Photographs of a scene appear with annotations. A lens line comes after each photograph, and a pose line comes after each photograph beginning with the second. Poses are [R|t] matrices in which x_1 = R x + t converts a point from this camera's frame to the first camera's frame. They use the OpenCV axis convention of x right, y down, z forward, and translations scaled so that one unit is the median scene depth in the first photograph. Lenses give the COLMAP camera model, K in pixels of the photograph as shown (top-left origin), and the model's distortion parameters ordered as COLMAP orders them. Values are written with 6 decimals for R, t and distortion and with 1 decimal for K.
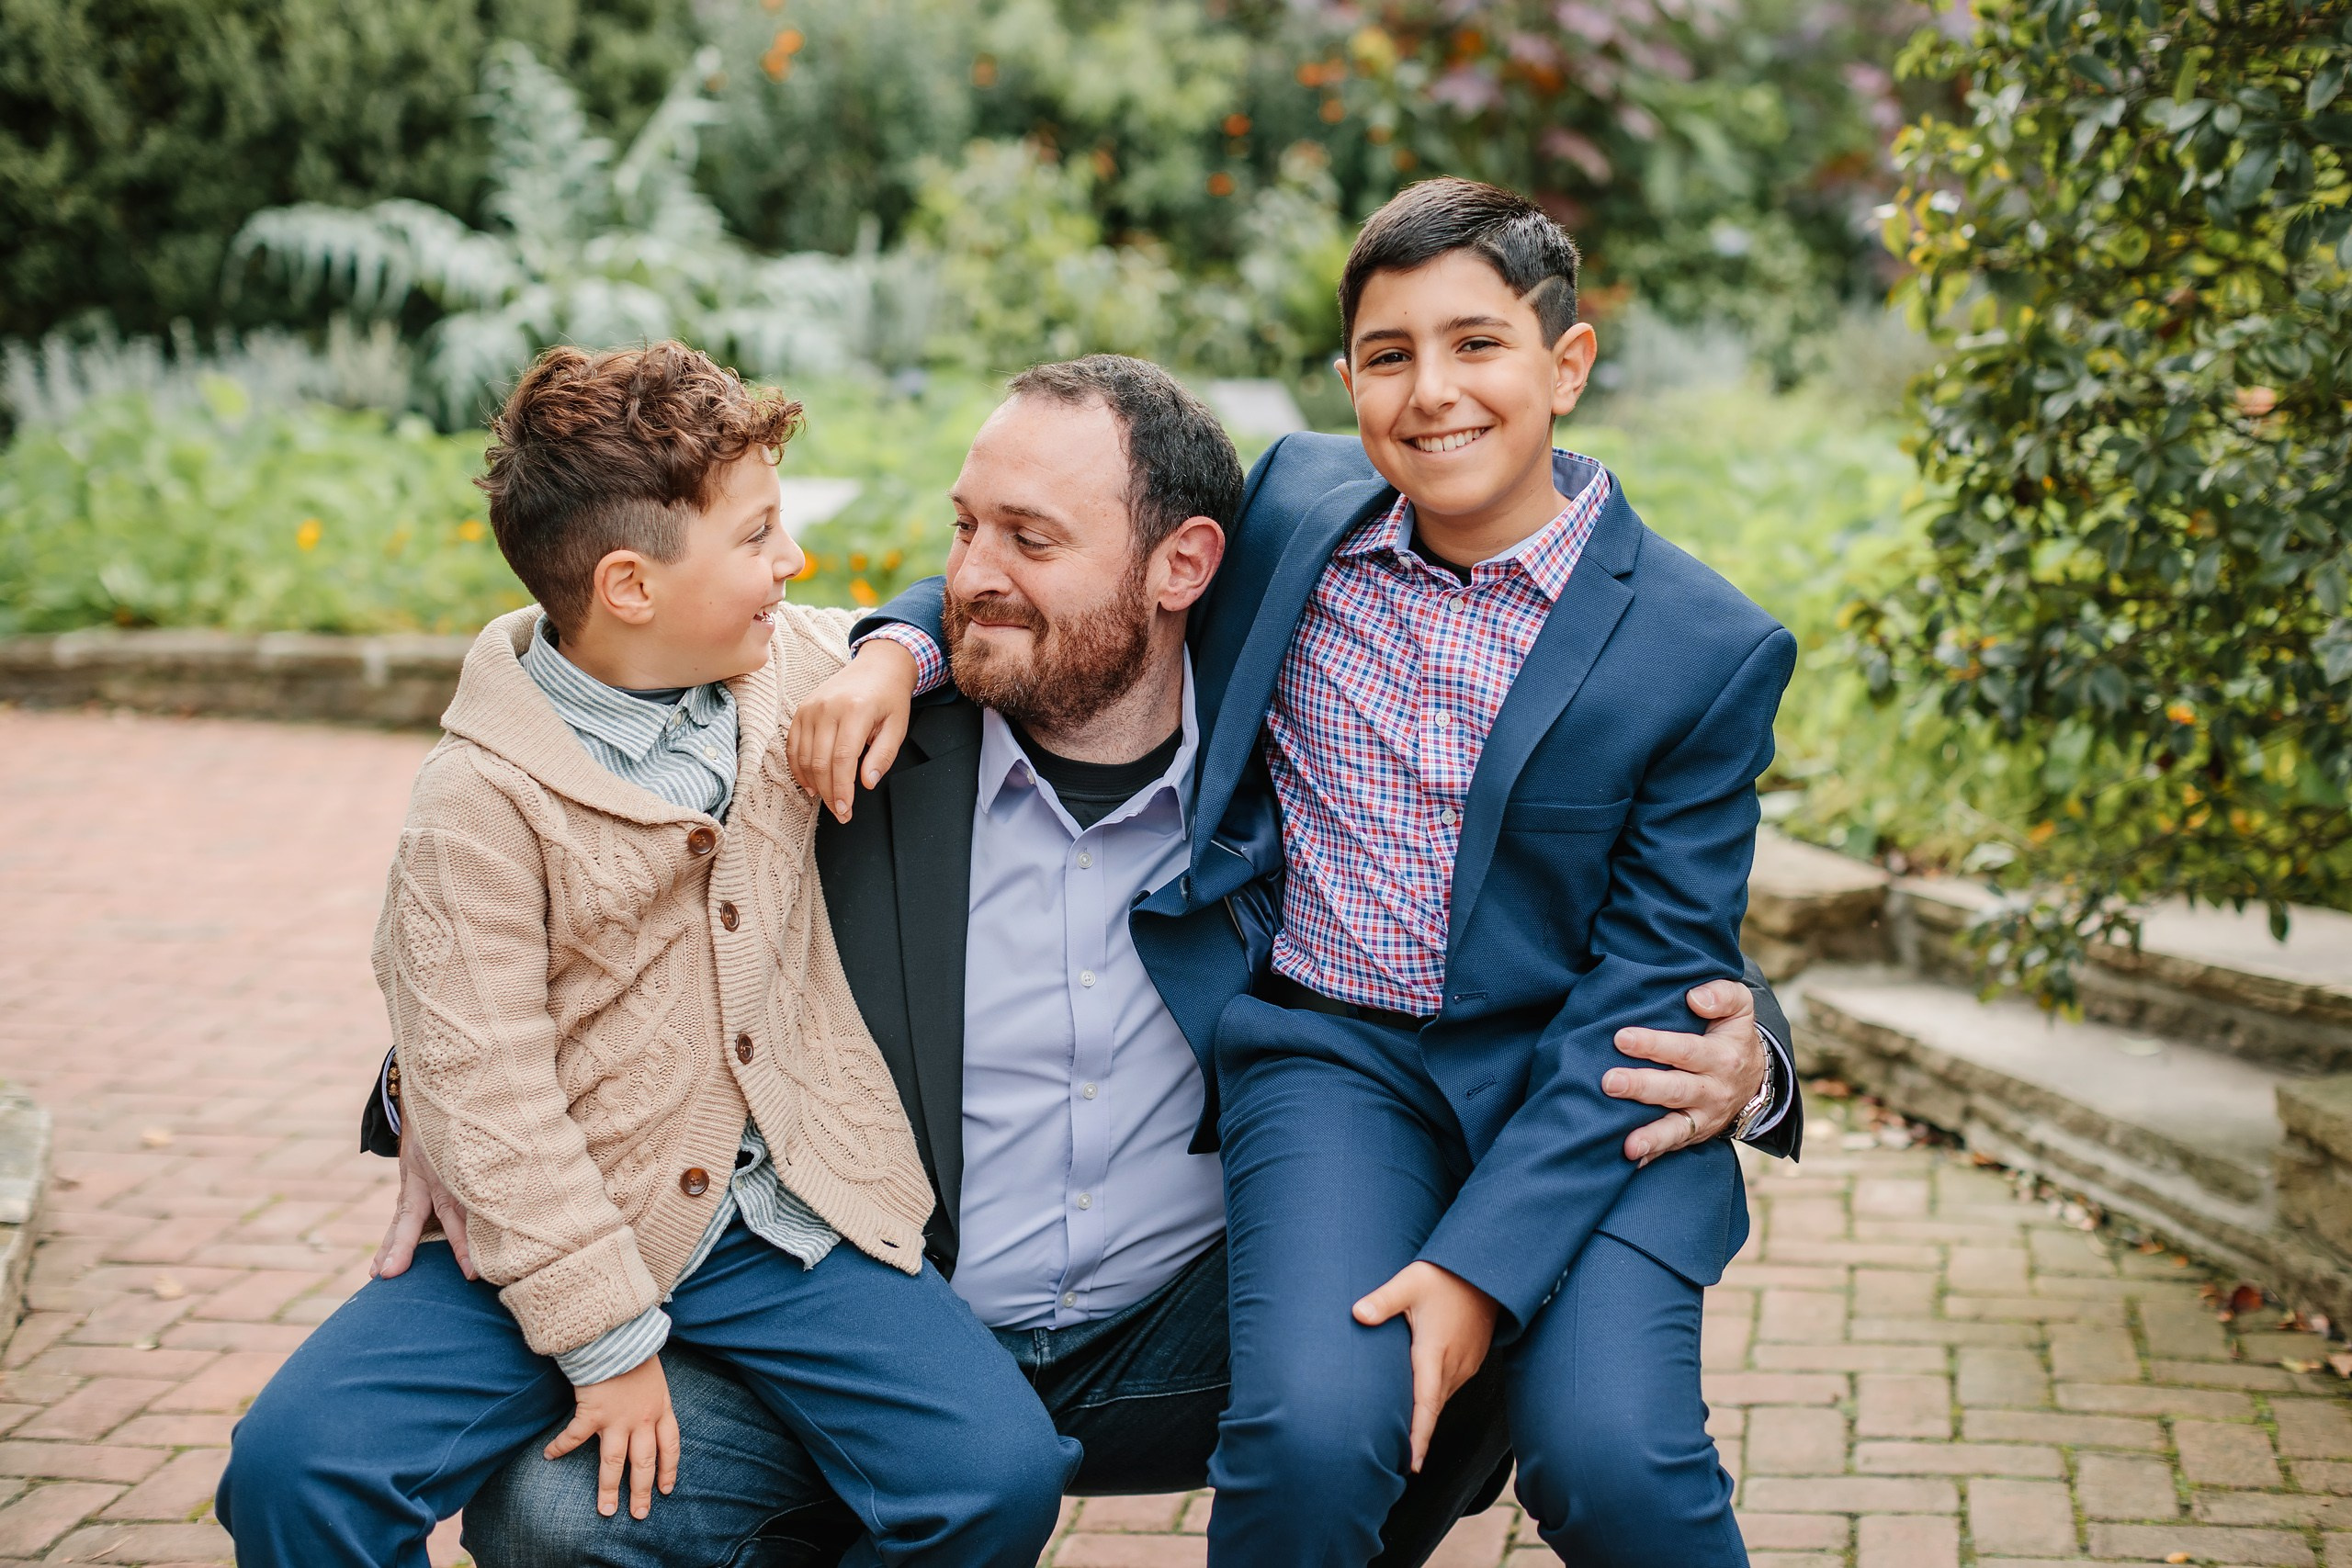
lens RADIAL K [[3494.8, 0, 1252.3], [0, 3494.8, 683.0], [0, 0, 1]] dist [-0.171246, 0.295479]
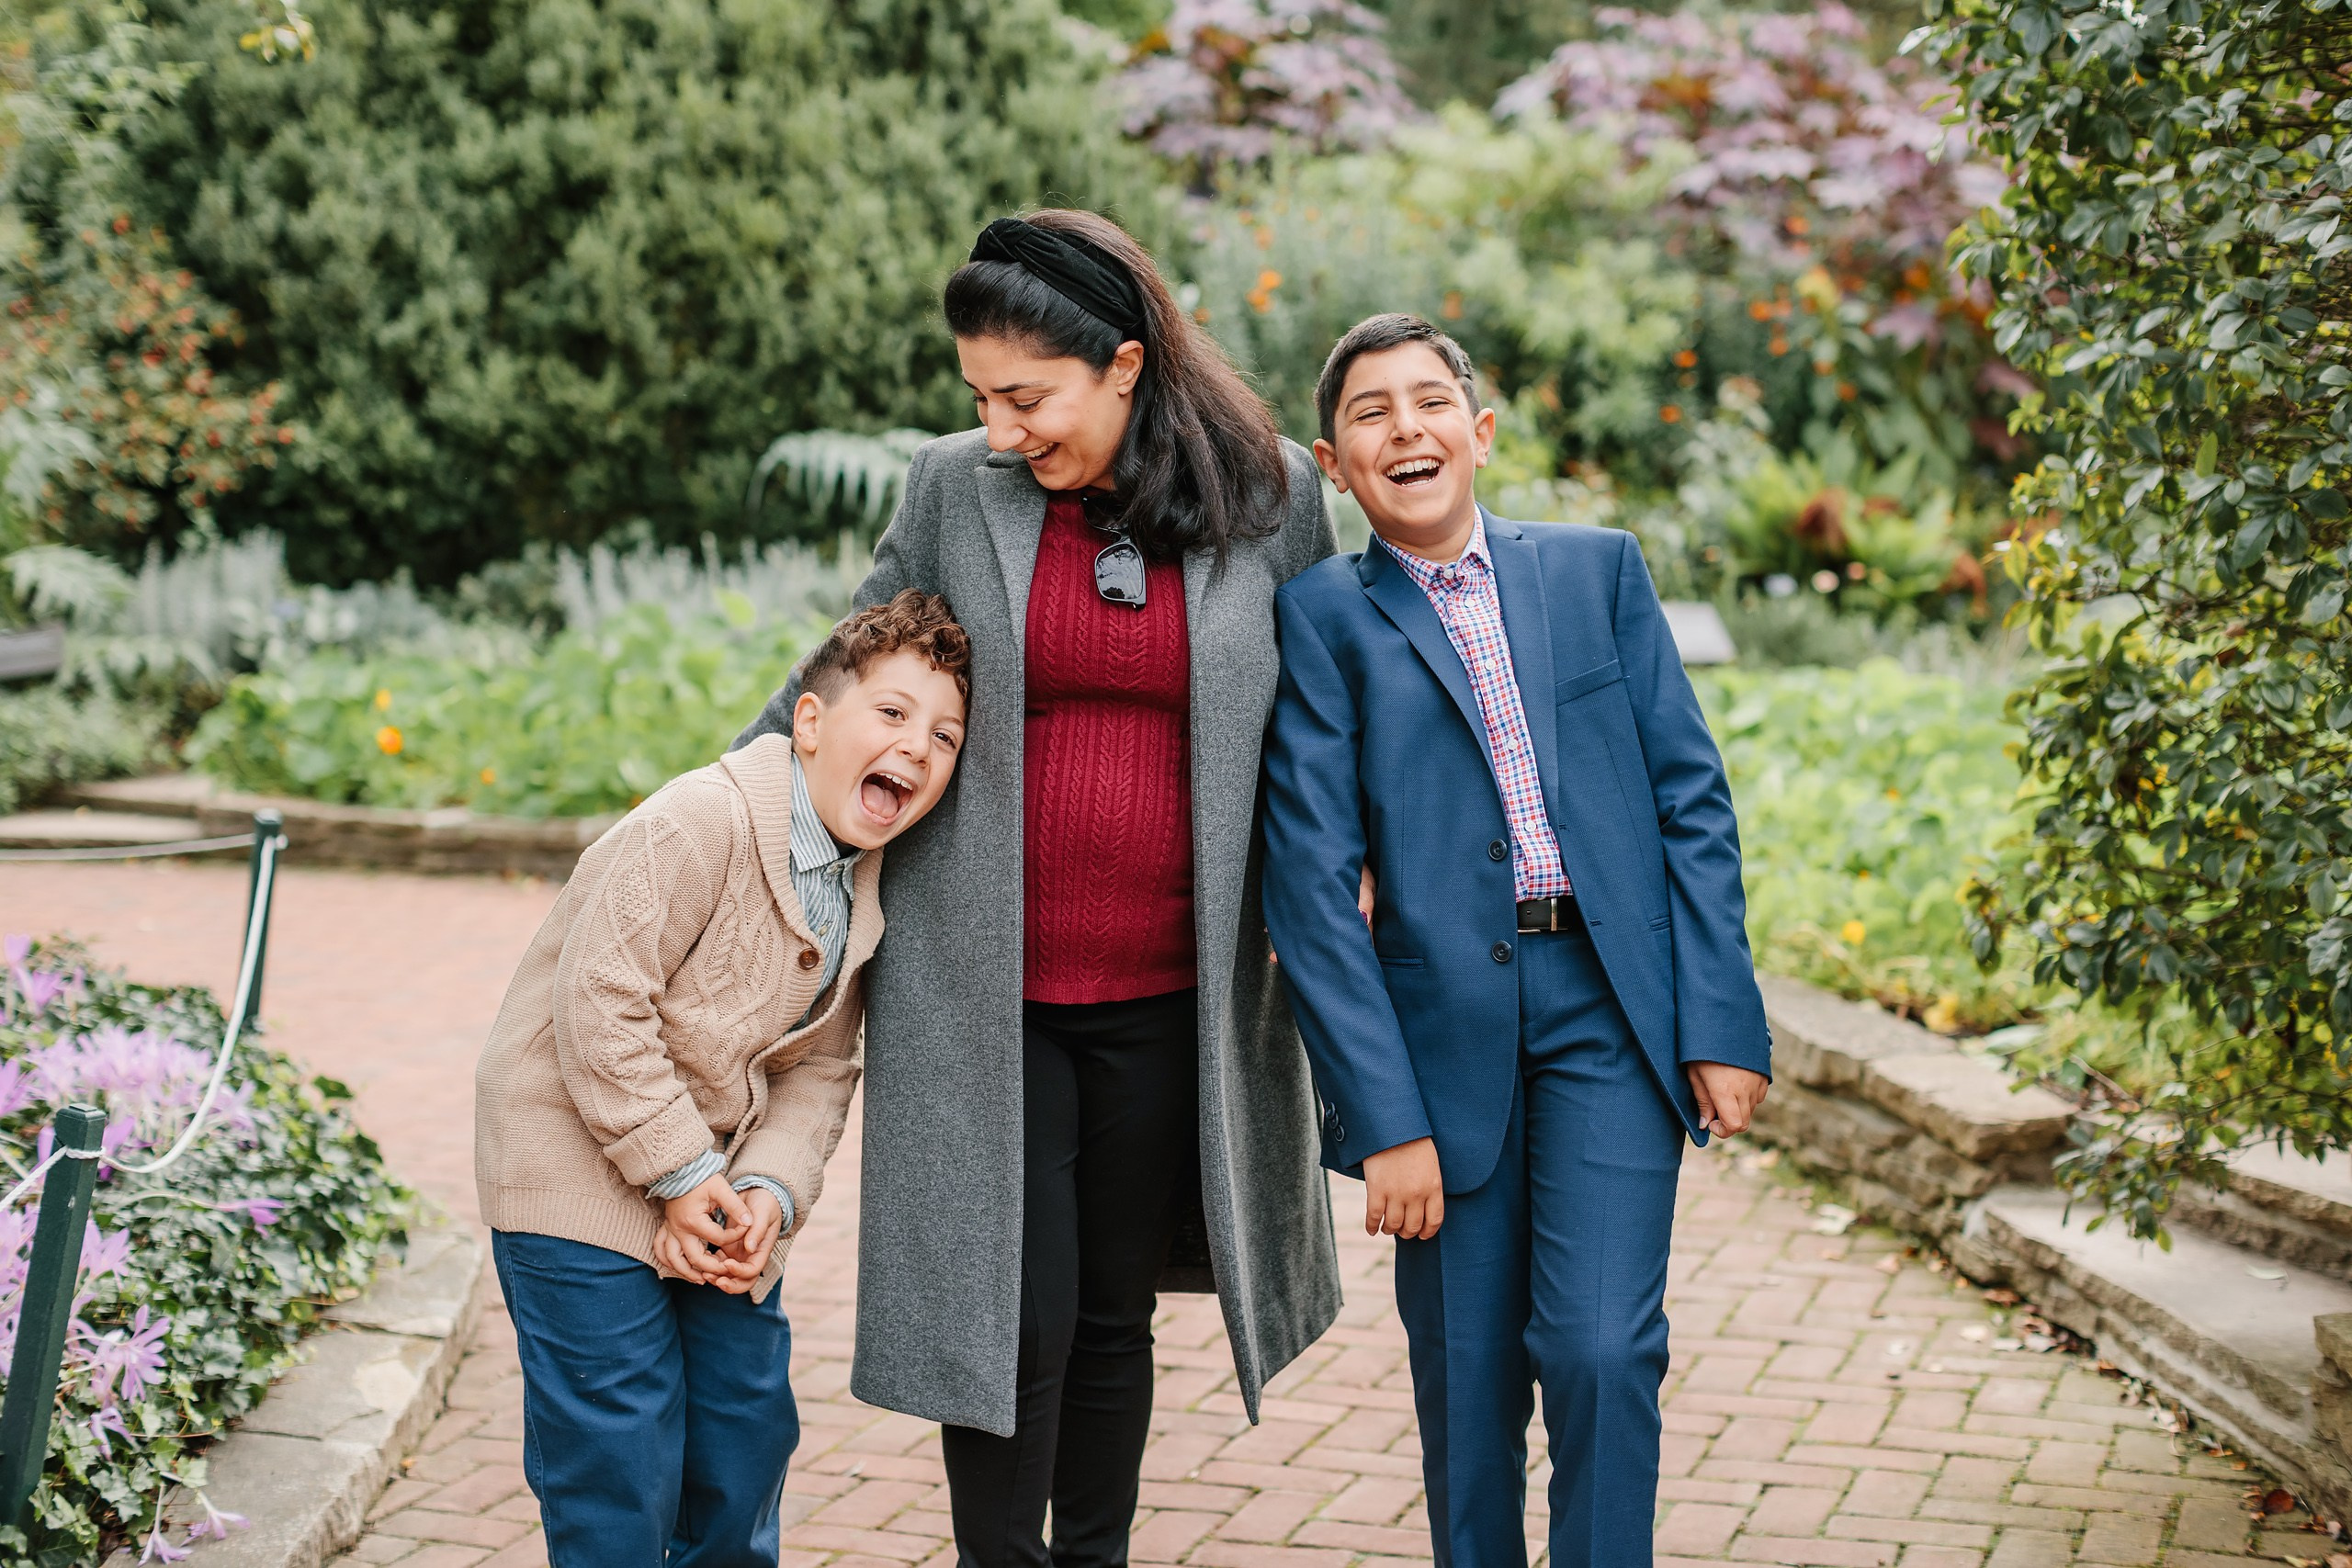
lens RADIAL K [[3409.1, 0, 1220.0], [0, 3409.1, 729.6], [0, 0, 1]] dist [-0.182722, 0.379299]
pose [[0.984873, 0.022435, -0.171818, 0.113167], [-0.028217, 0.999112, -0.031285, -0.029771], [0.170963, 0.035660, 0.984632, -0.149009]]
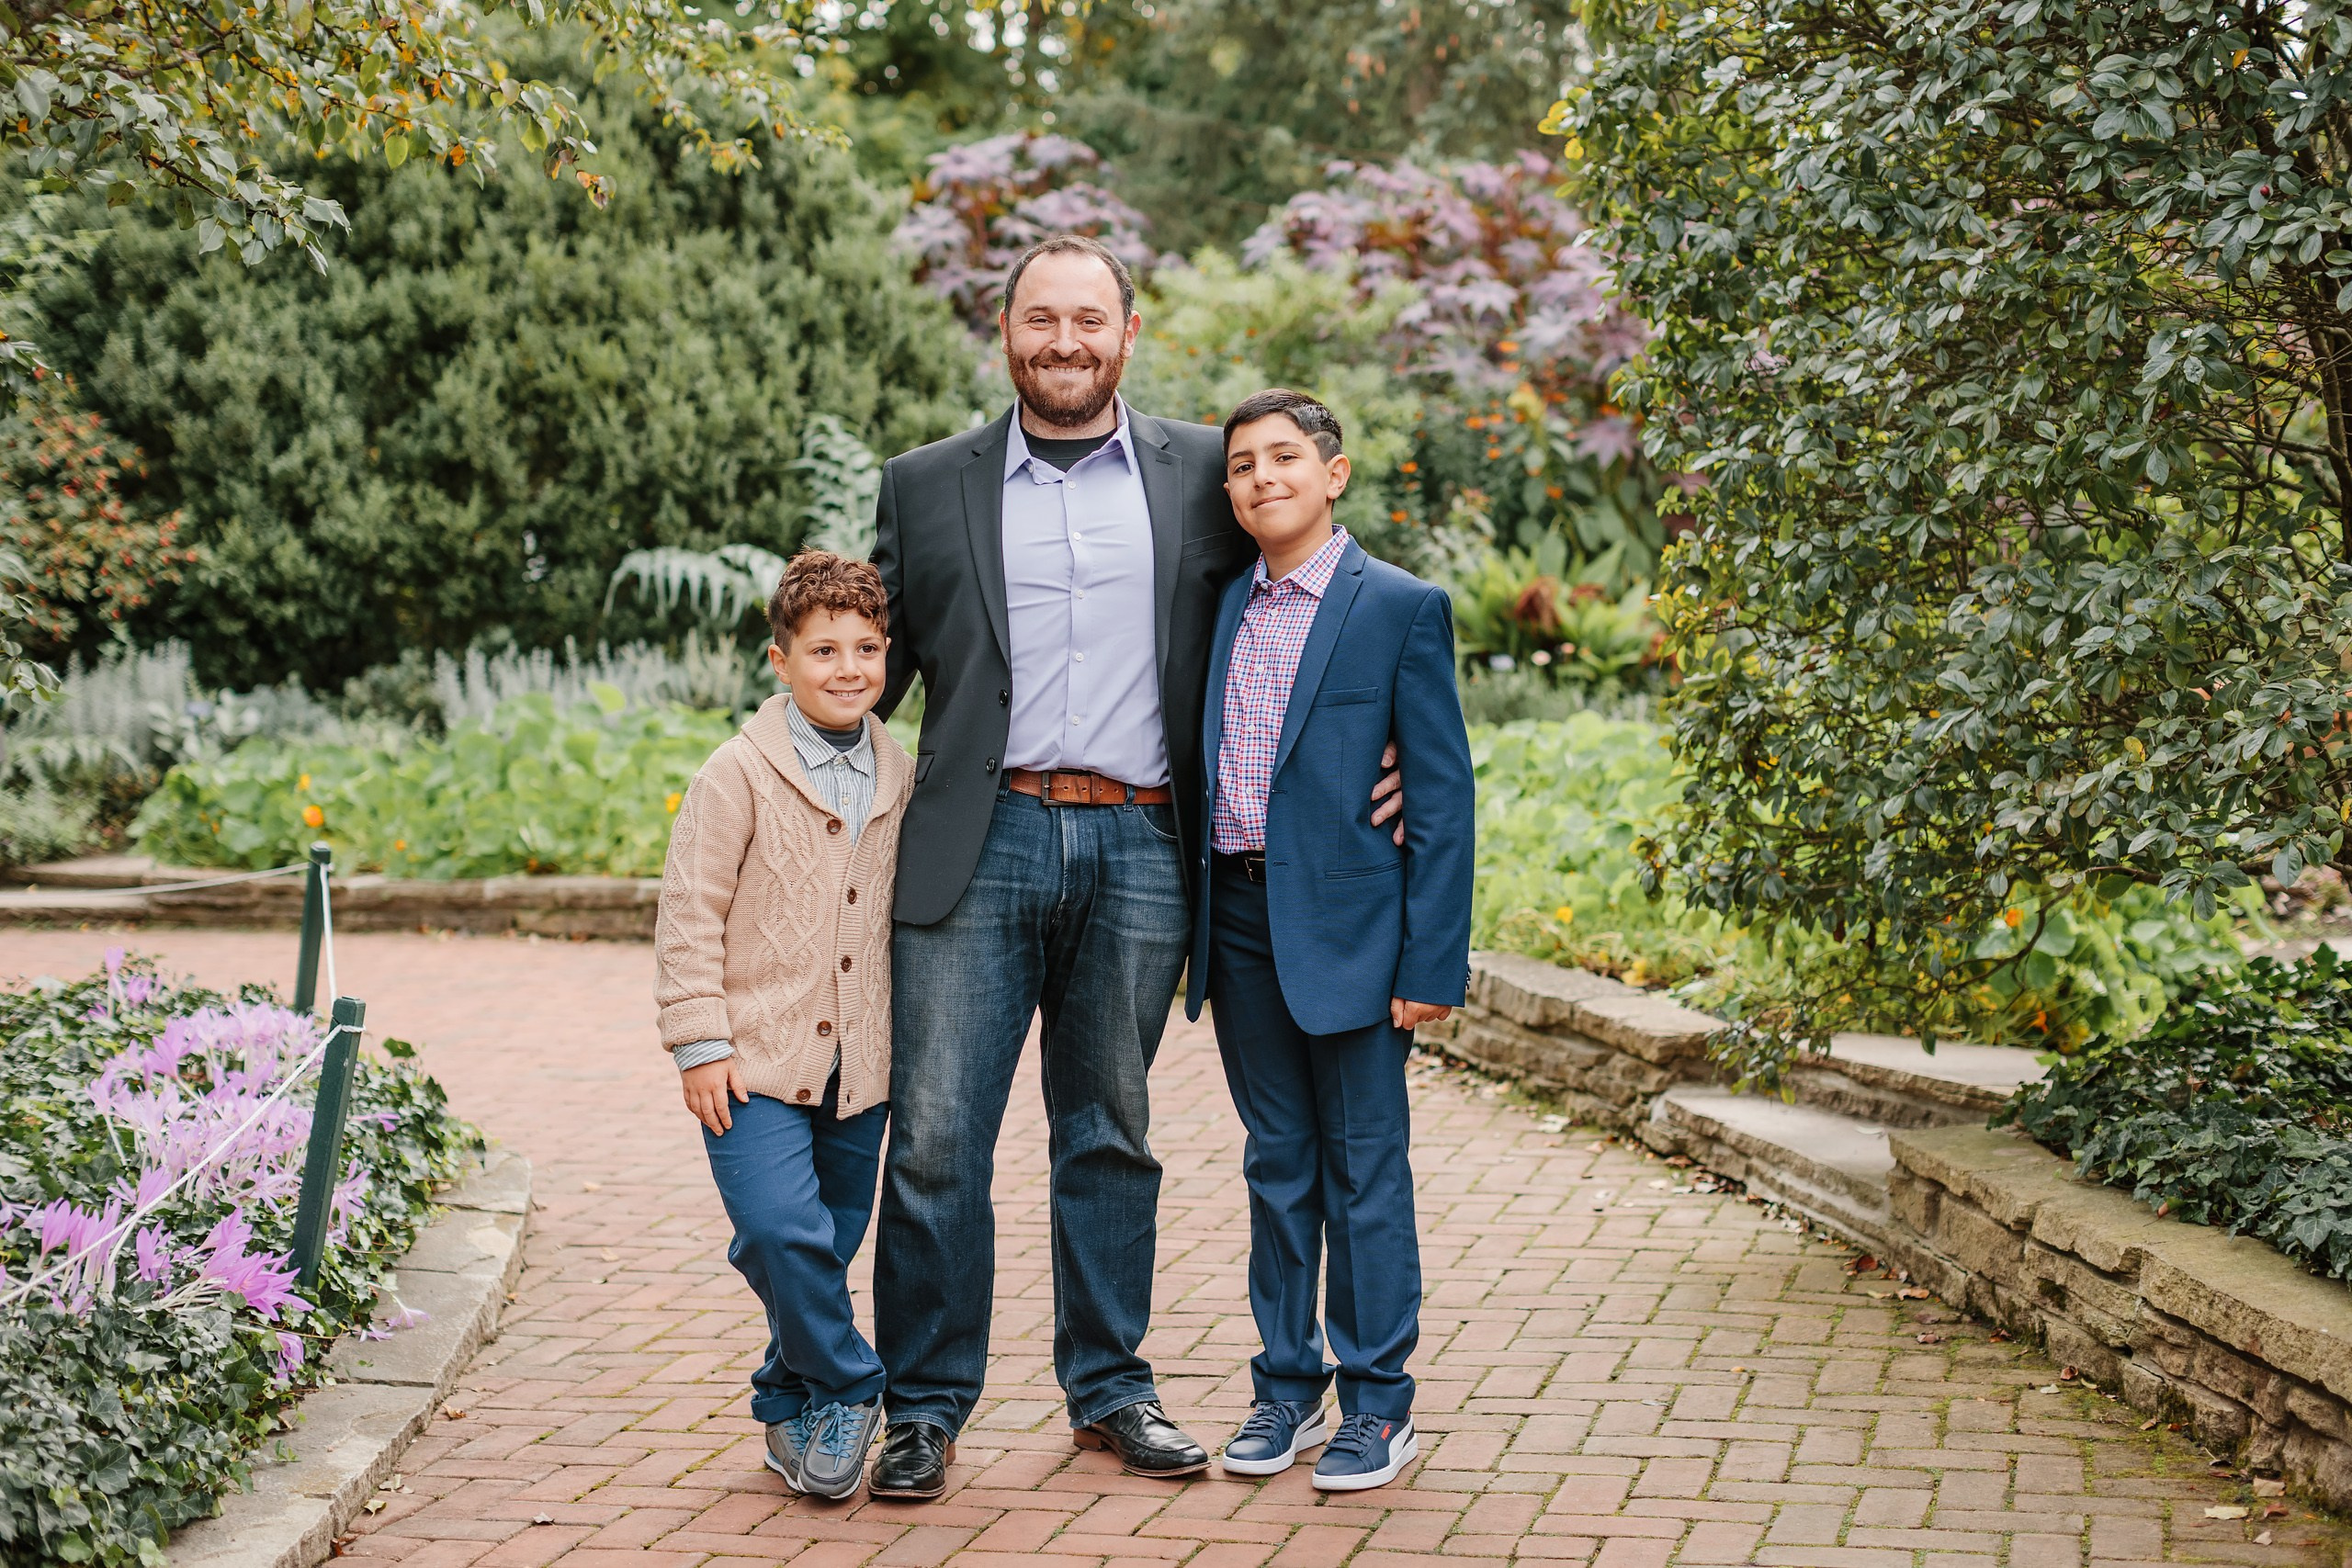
lens RADIAL K [[3359.8, 0, 1231.8], [0, 3359.8, 729.6], [0, 0, 1]] dist [-0.181442, 0.349177]
pose [[0.995827, -0.005959, -0.091067, 0.120193], [0.000044, 0.997897, -0.064818, 0.026057], [0.091262, 0.064544, 0.993733, -0.537617]]
